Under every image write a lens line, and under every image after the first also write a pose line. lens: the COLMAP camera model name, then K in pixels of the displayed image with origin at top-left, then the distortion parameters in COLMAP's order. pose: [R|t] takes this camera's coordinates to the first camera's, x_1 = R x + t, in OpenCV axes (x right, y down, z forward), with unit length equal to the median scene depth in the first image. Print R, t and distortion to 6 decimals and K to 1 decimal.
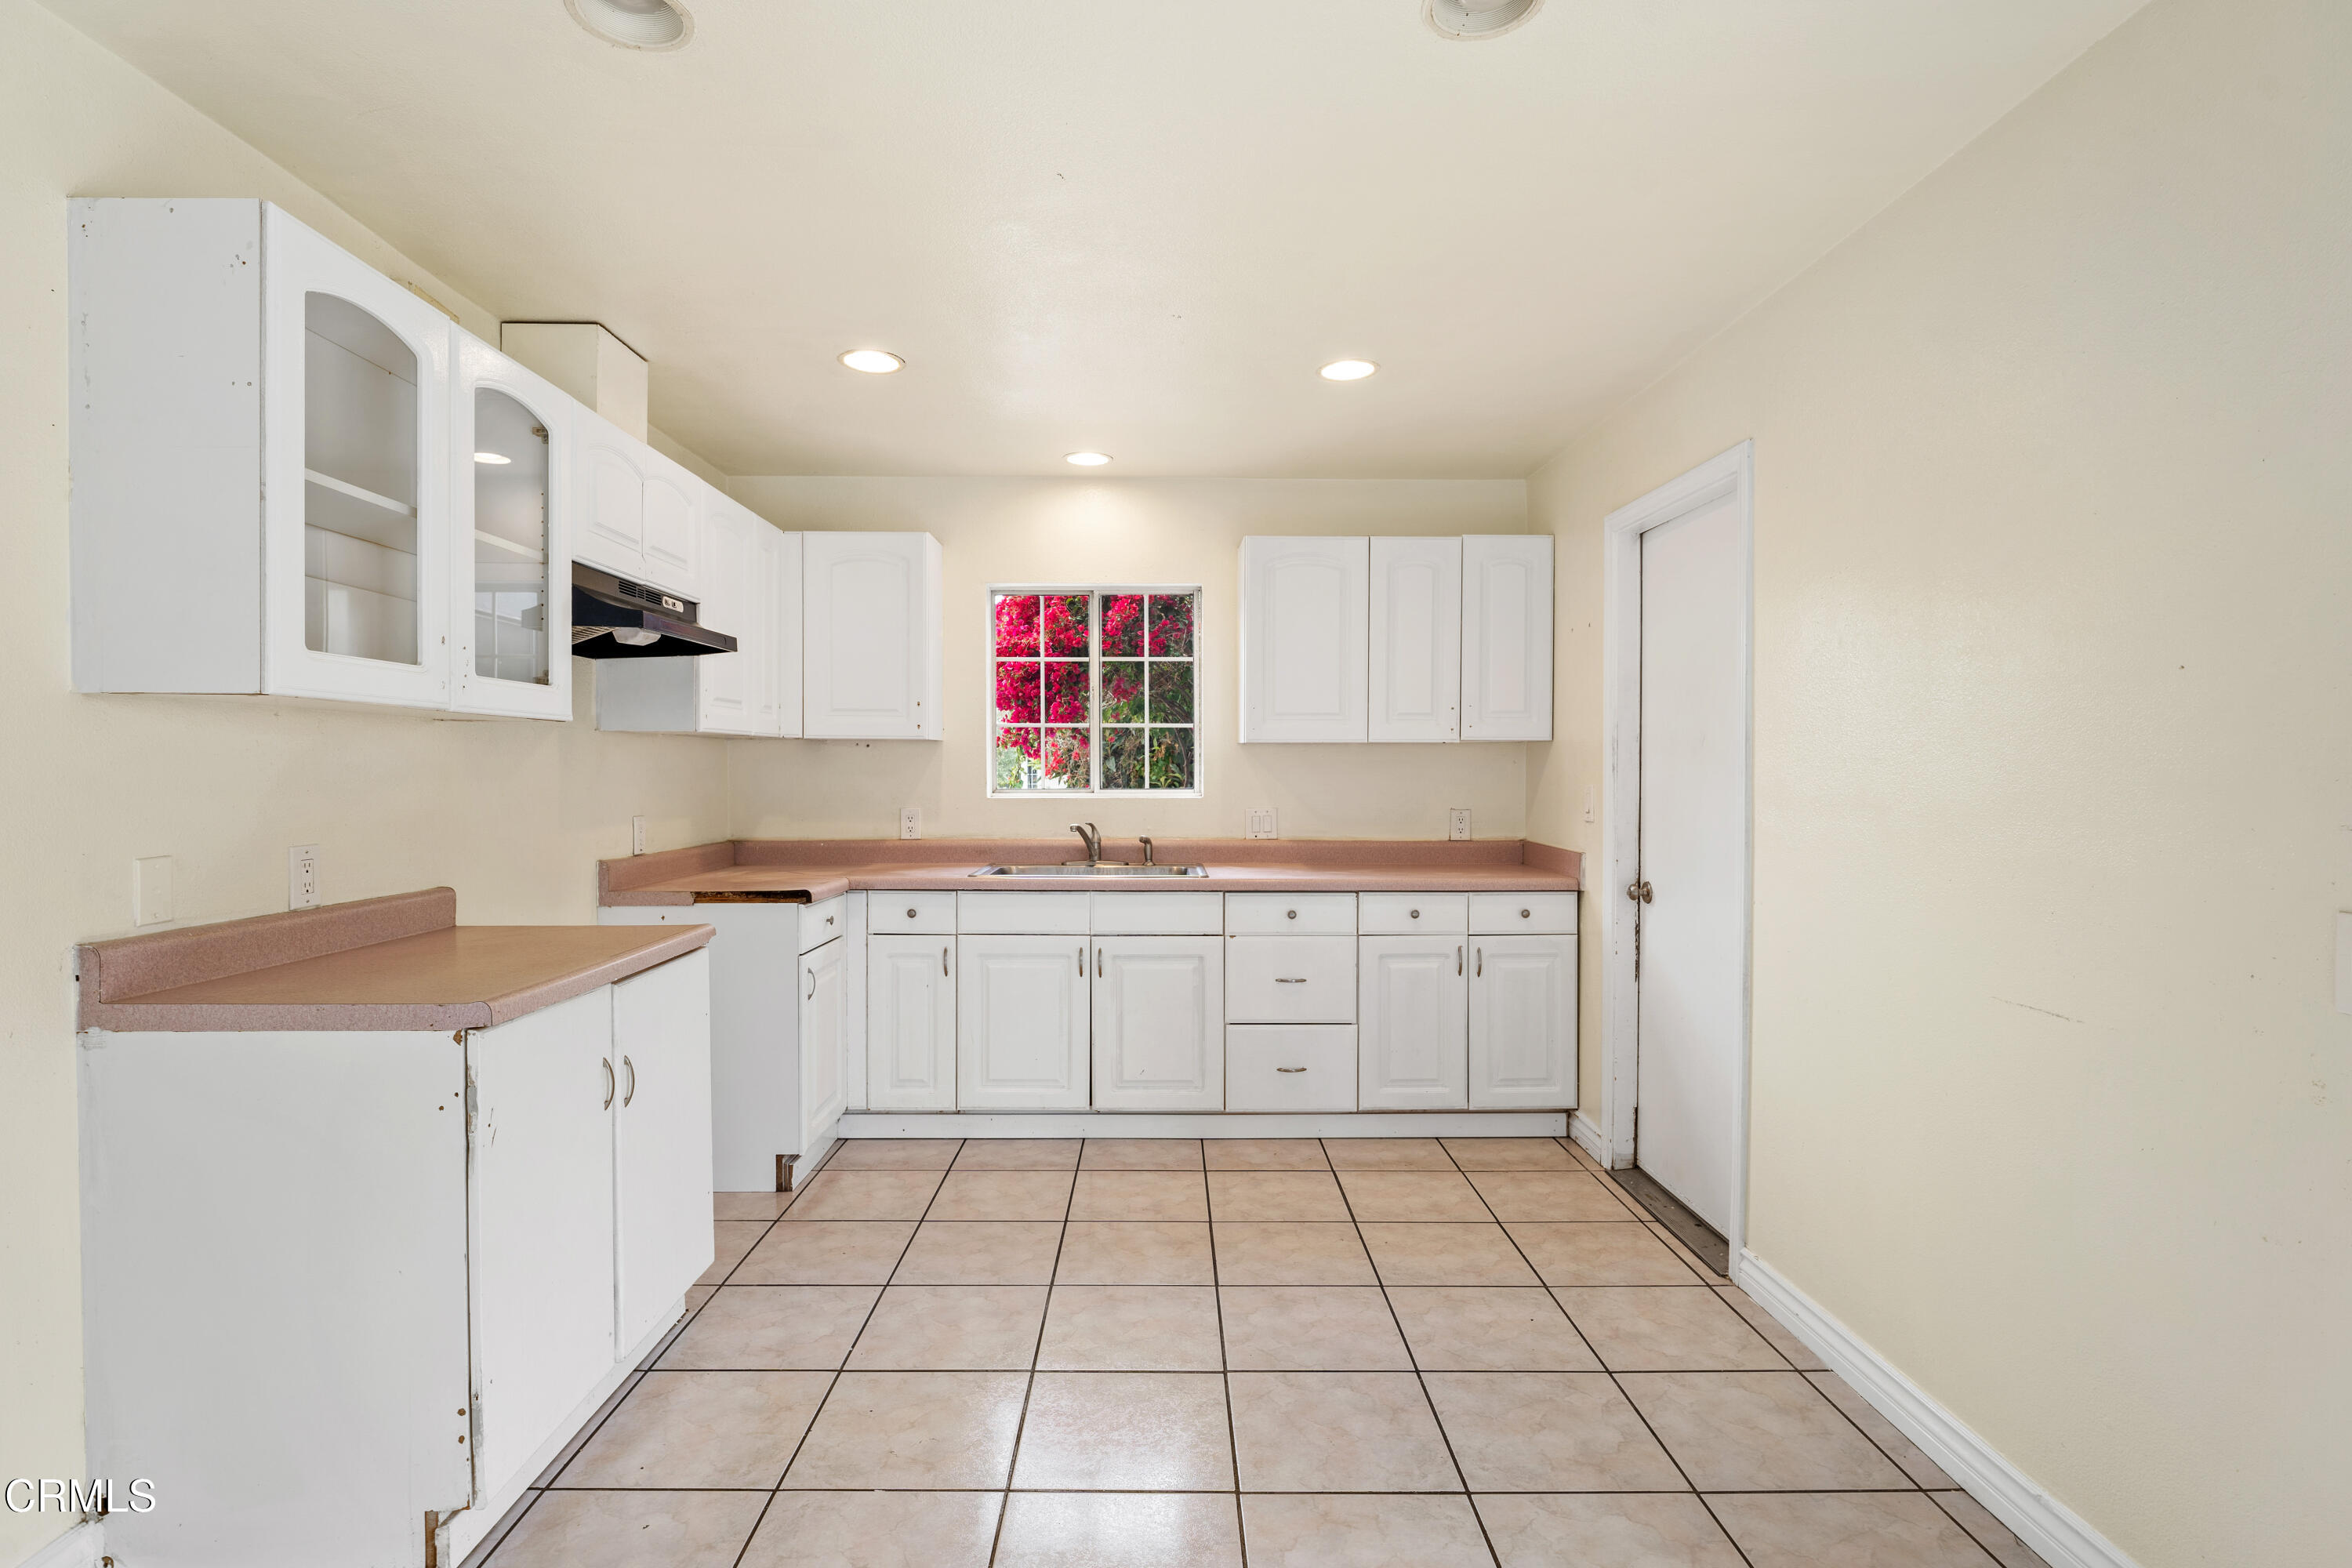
lens RADIAL K [[1156.9, 0, 1175.9], [0, 1156.9, 788.6], [0, 0, 1]] dist [-0.011908, 0.000731]
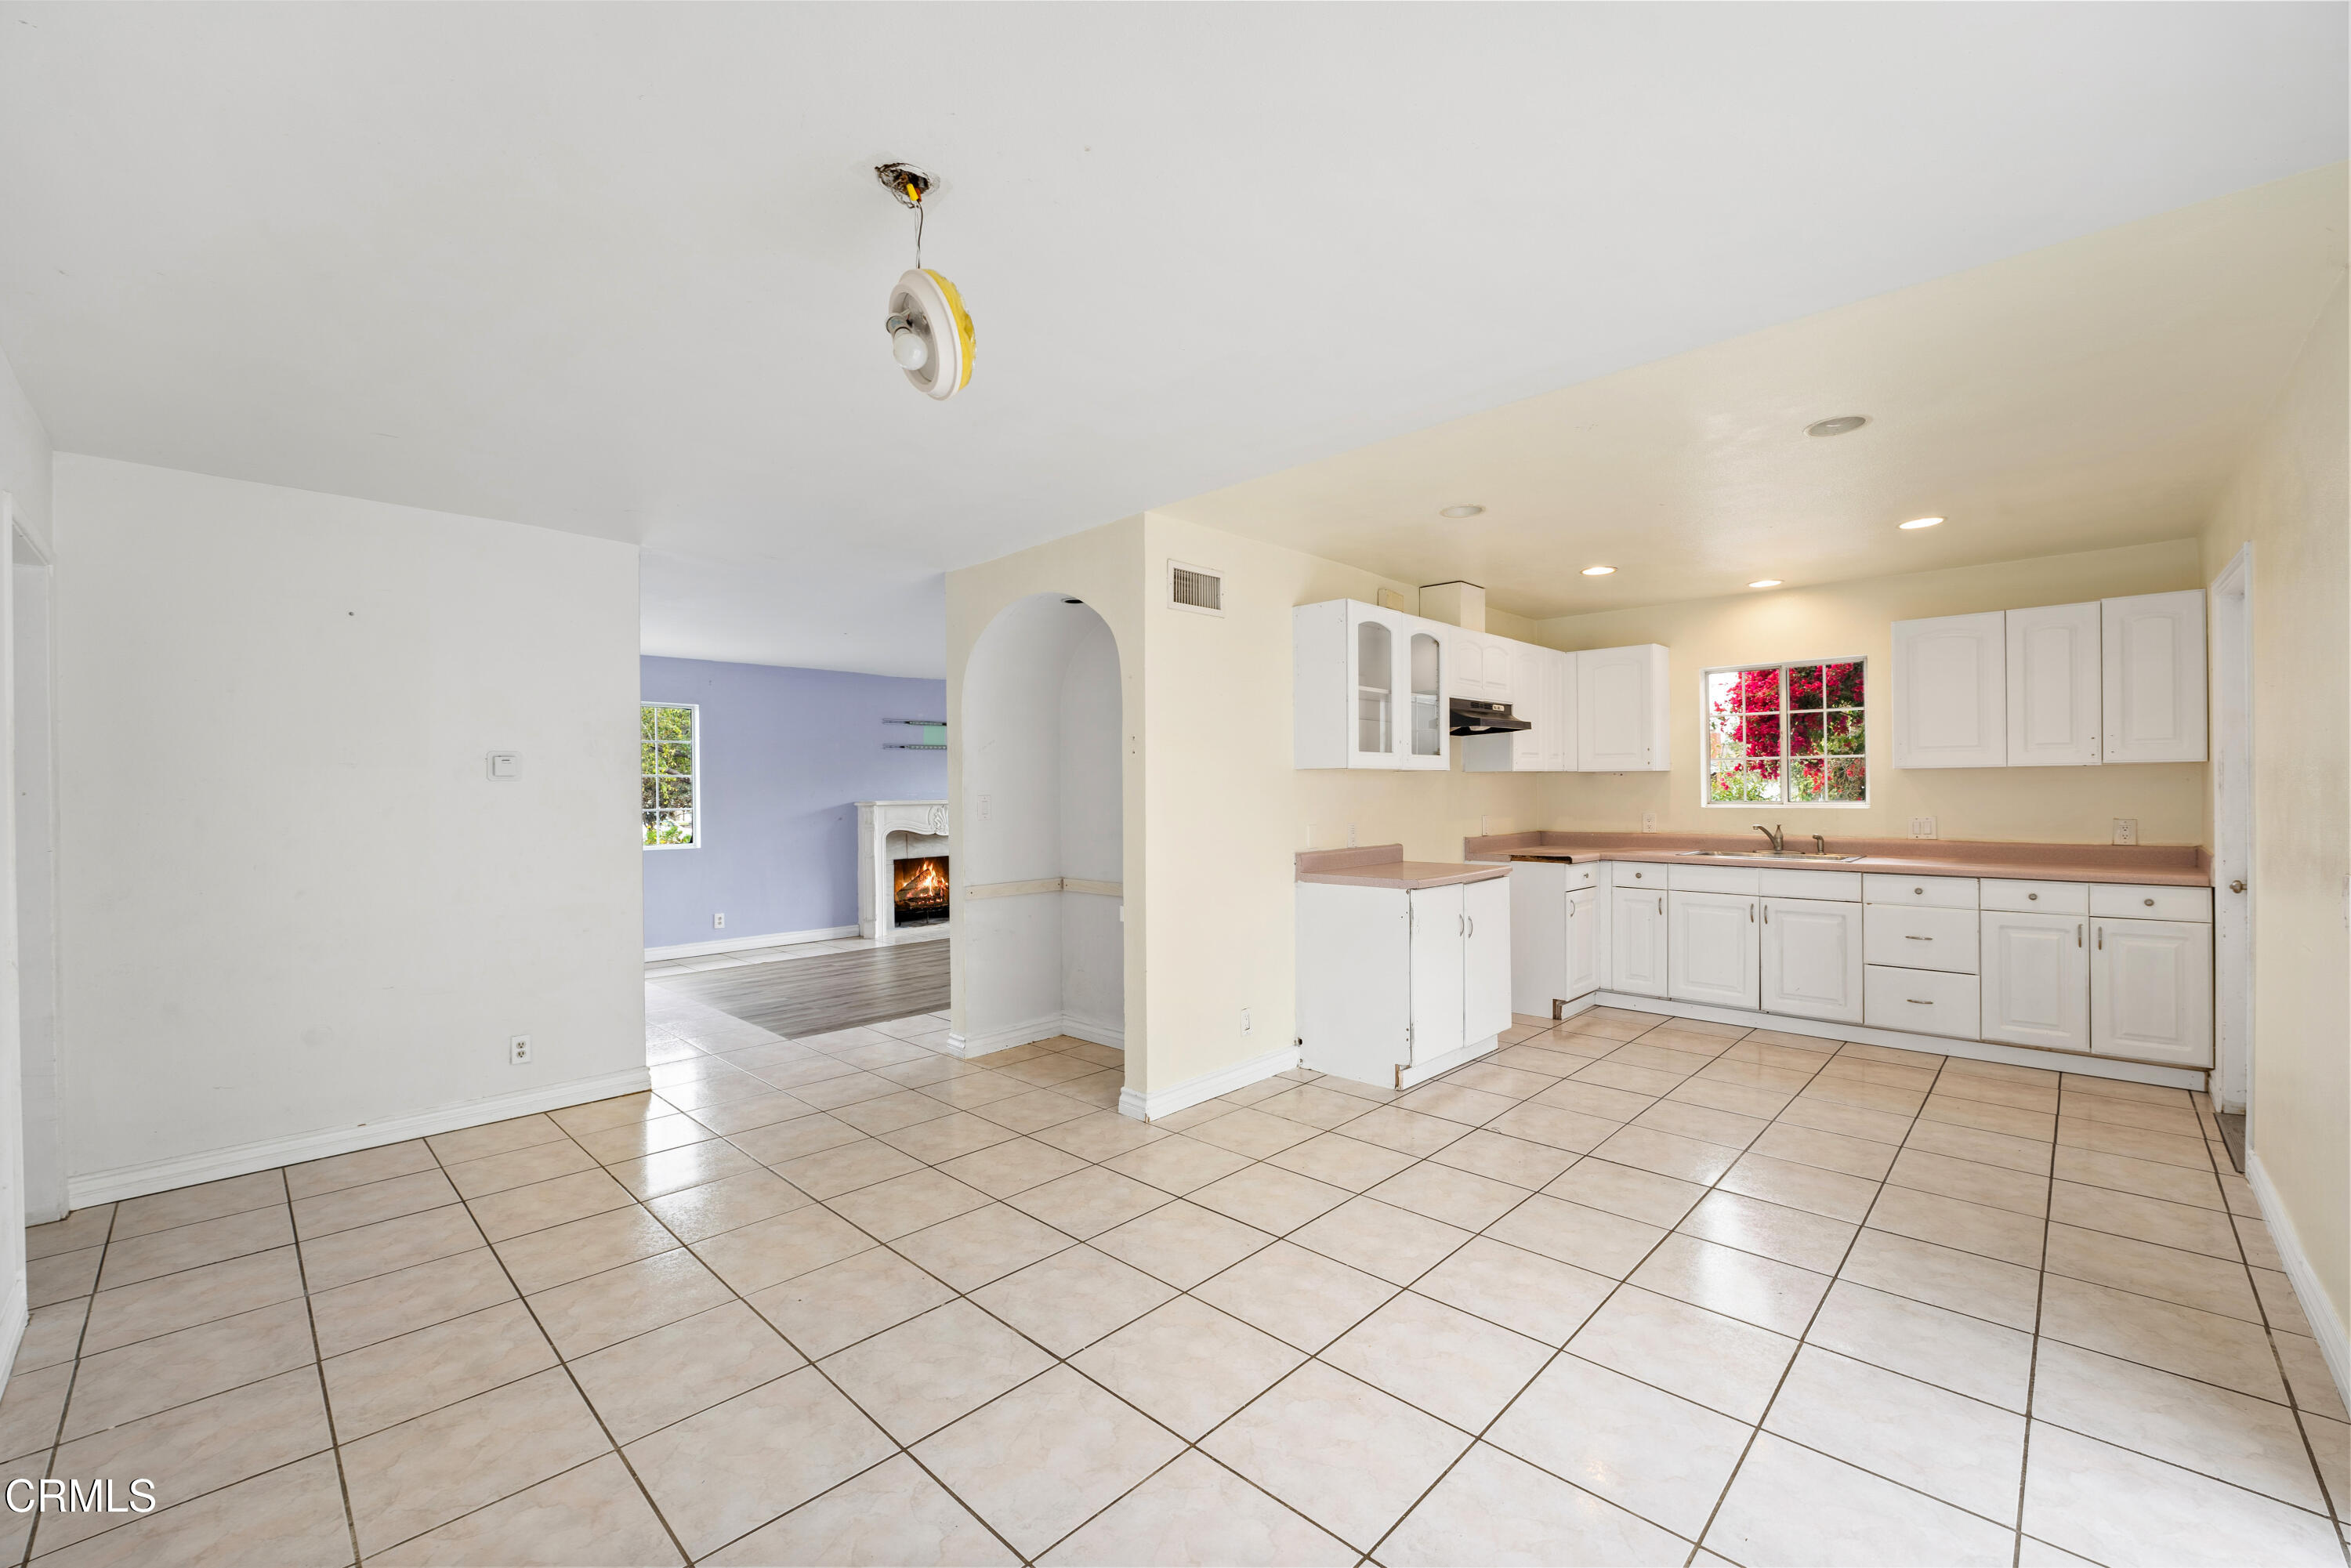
lens RADIAL K [[964.3, 0, 1165.0], [0, 964.3, 790.7], [0, 0, 1]] dist [-0.028464, 0.002840]
pose [[0.706321, -0.005744, -0.707868, 0.276567], [-0.001663, 0.999951, -0.009773, -0.000880], [0.707890, 0.008080, 0.706277, -0.480661]]
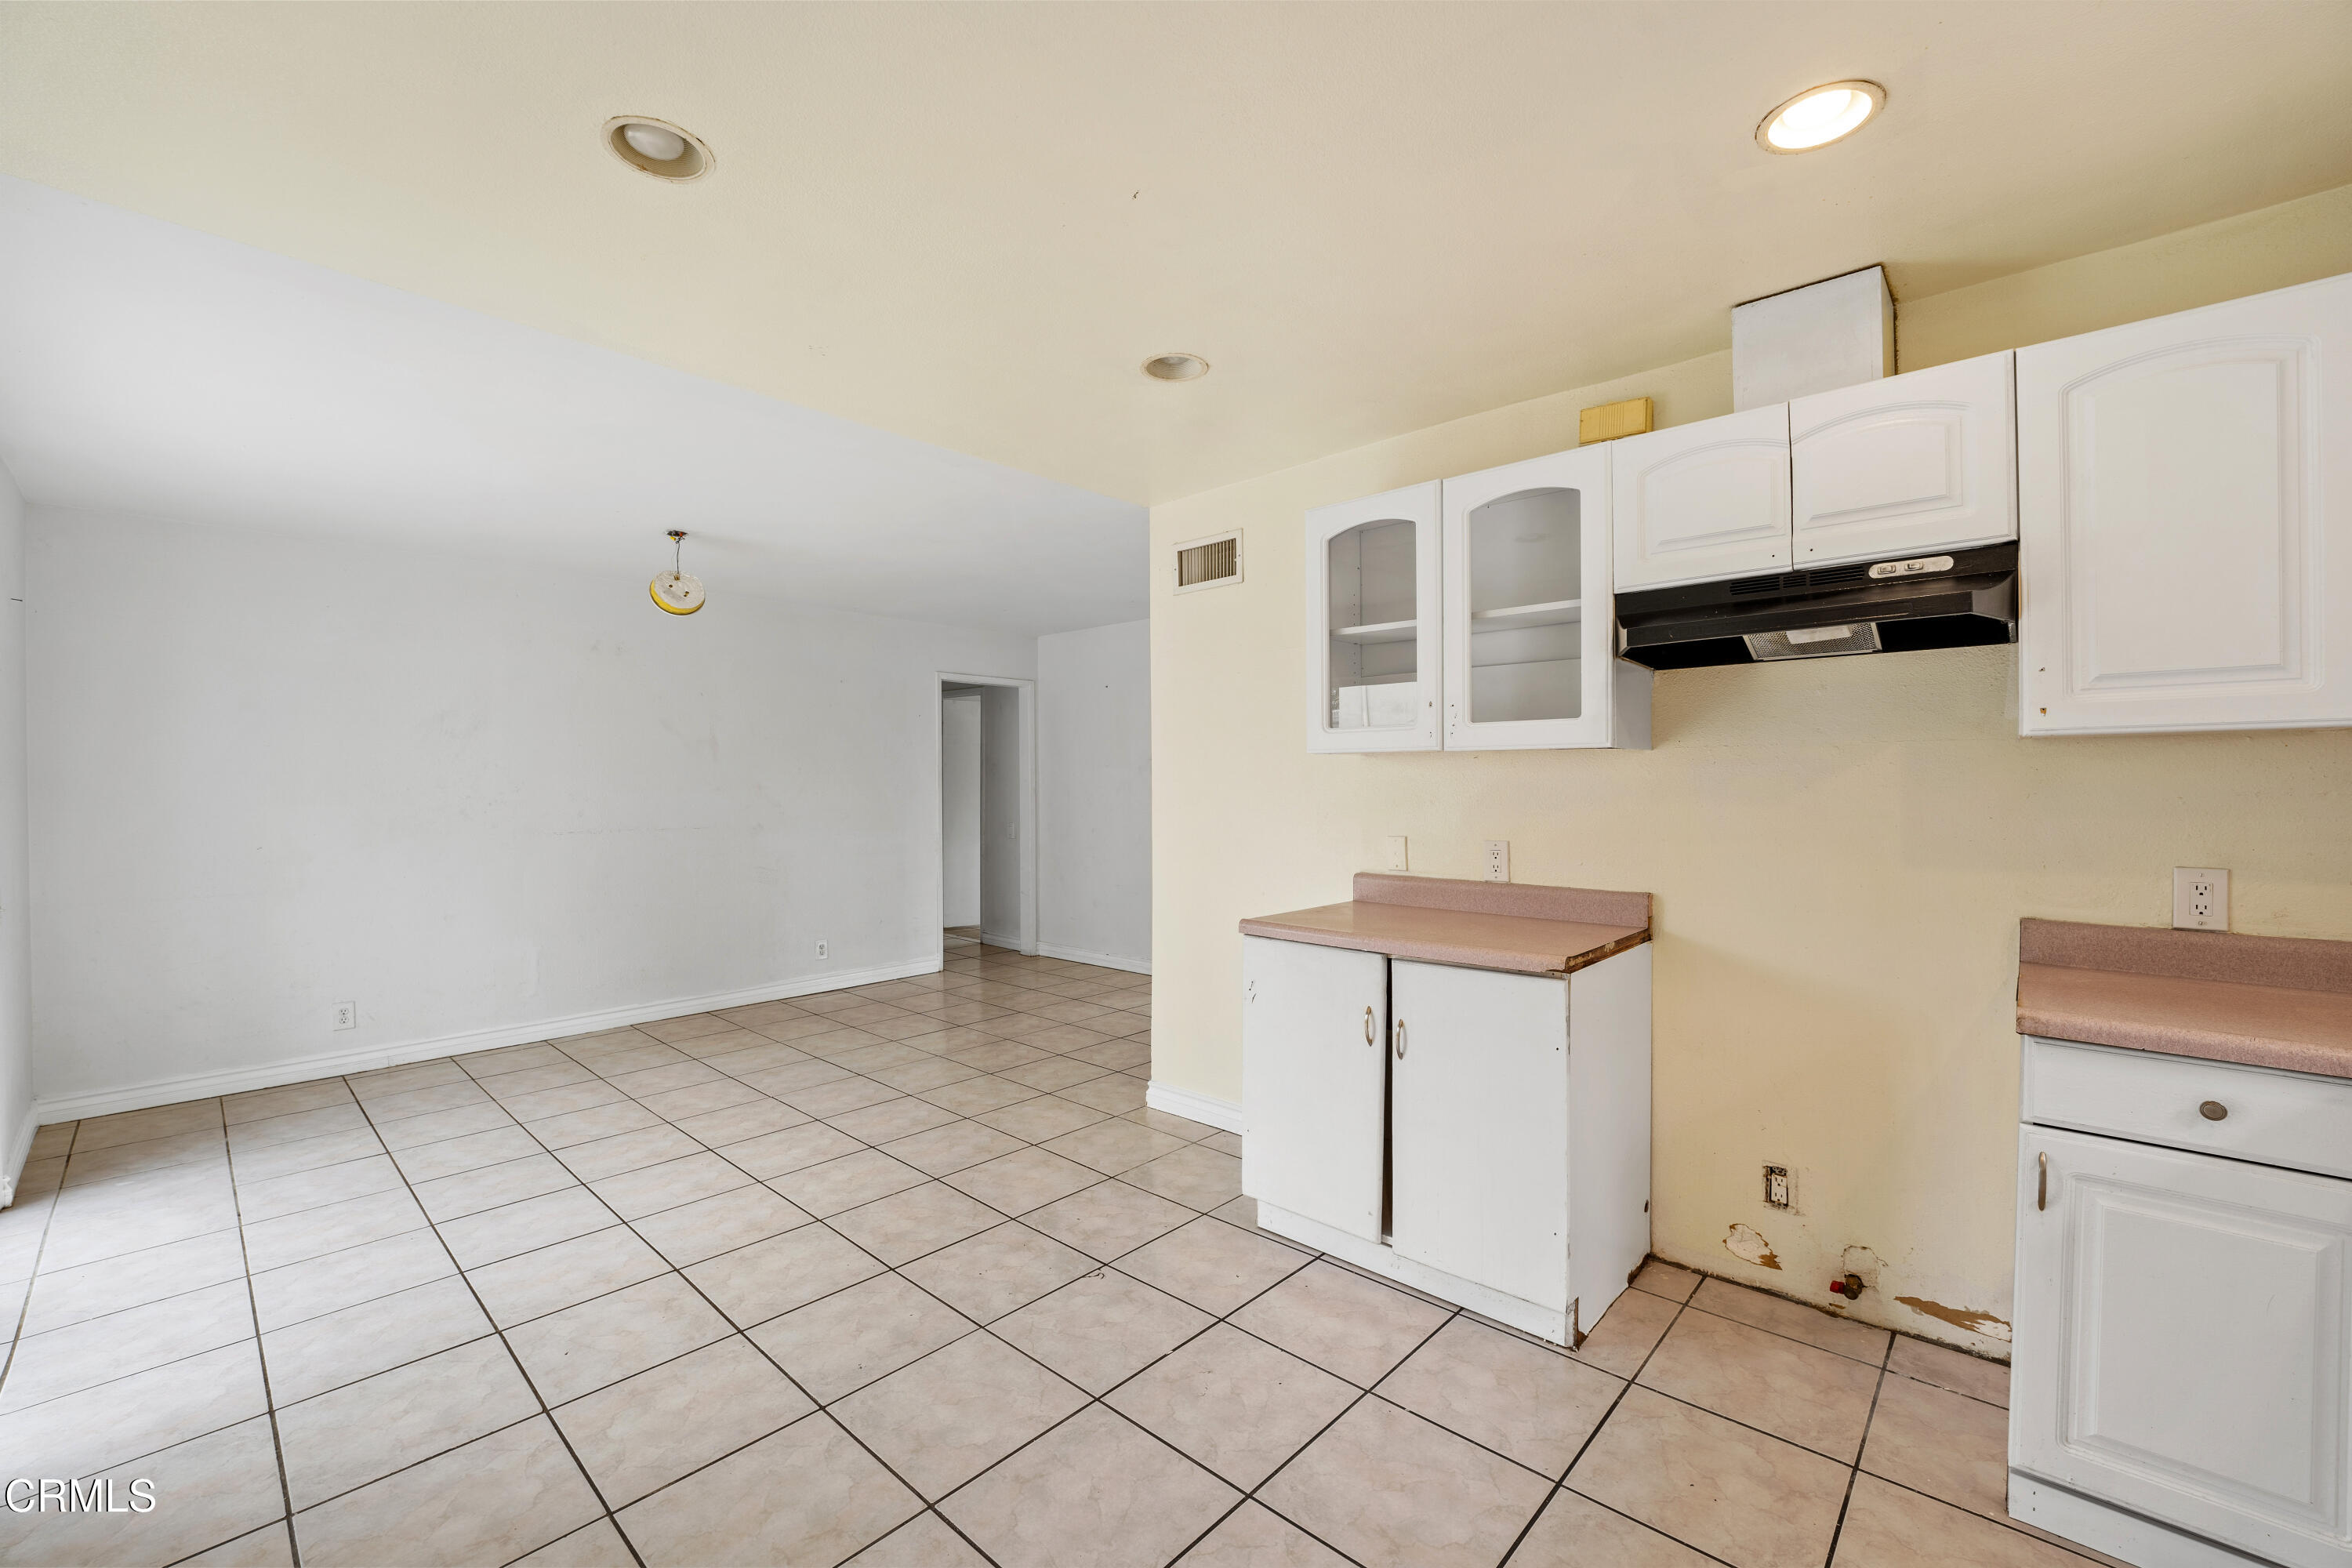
lens RADIAL K [[964.7, 0, 1179.8], [0, 964.7, 791.1], [0, 0, 1]] dist [-0.028464, 0.002840]
pose [[-0.689954, 0.007110, -0.723818, 0.269334], [-0.010516, 0.999748, 0.019844, -0.022038], [0.723777, 0.021303, -0.689706, 0.924679]]
